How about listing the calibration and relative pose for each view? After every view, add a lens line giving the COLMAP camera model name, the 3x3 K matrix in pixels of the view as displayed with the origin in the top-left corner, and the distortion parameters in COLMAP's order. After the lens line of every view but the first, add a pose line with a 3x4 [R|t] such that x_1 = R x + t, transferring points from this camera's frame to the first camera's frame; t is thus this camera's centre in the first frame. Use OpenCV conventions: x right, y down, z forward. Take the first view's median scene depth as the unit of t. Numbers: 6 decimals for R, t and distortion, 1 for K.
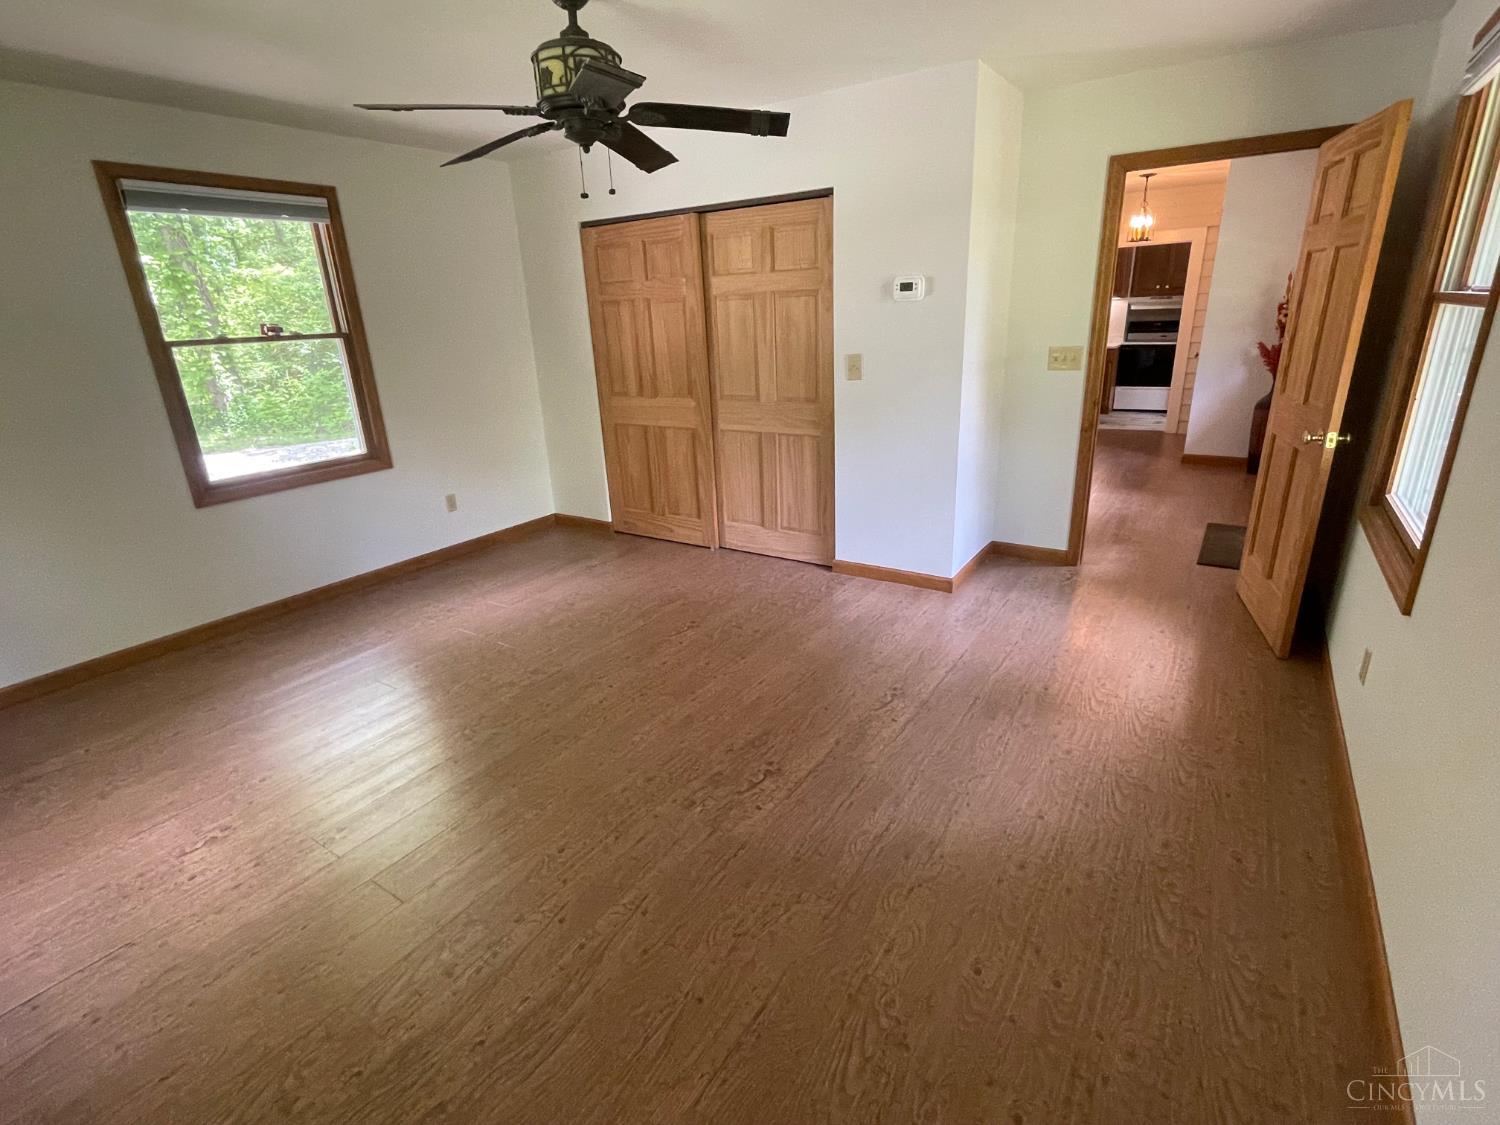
lens RADIAL K [[722.7, 0, 750.0], [0, 722.7, 562.5], [0, 0, 1]] dist [-0.000190, -0.001025]
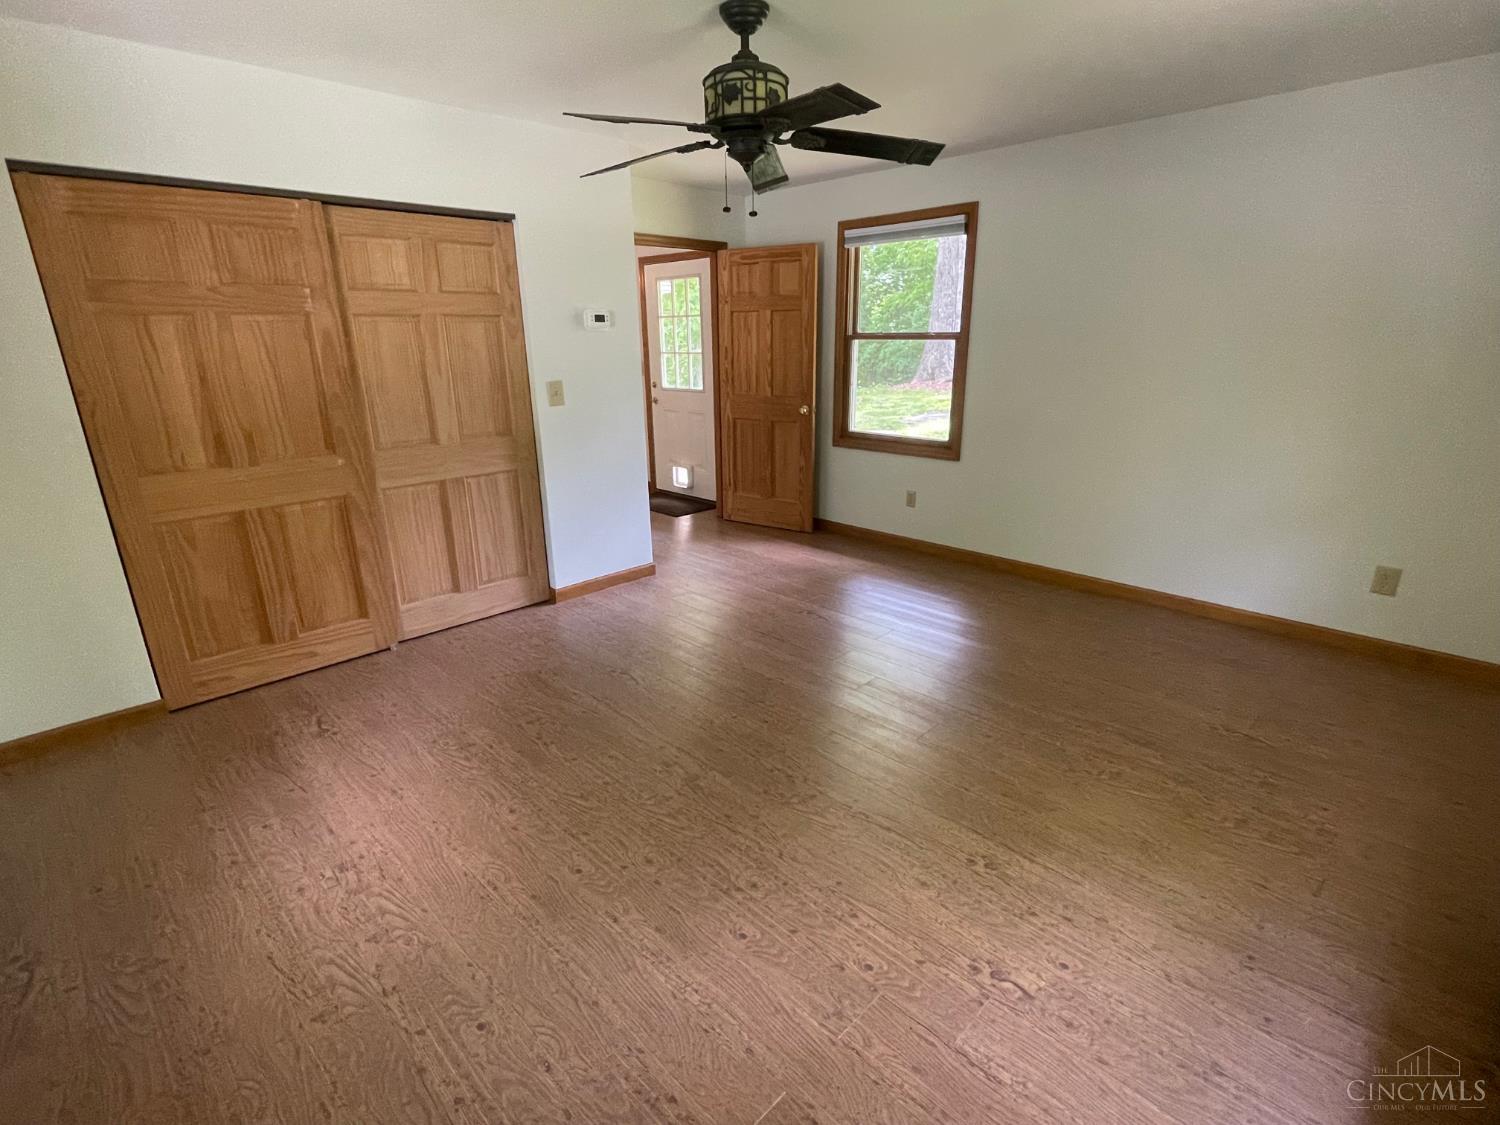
lens RADIAL K [[722.7, 0, 750.0], [0, 722.7, 562.5], [0, 0, 1]] dist [-0.000190, -0.001025]
pose [[0.202522, -0.261429, 0.943737, -0.736676], [0.326003, 0.926737, 0.186761, -0.134065], [-0.923421, 0.269838, 0.272911, 0.475783]]
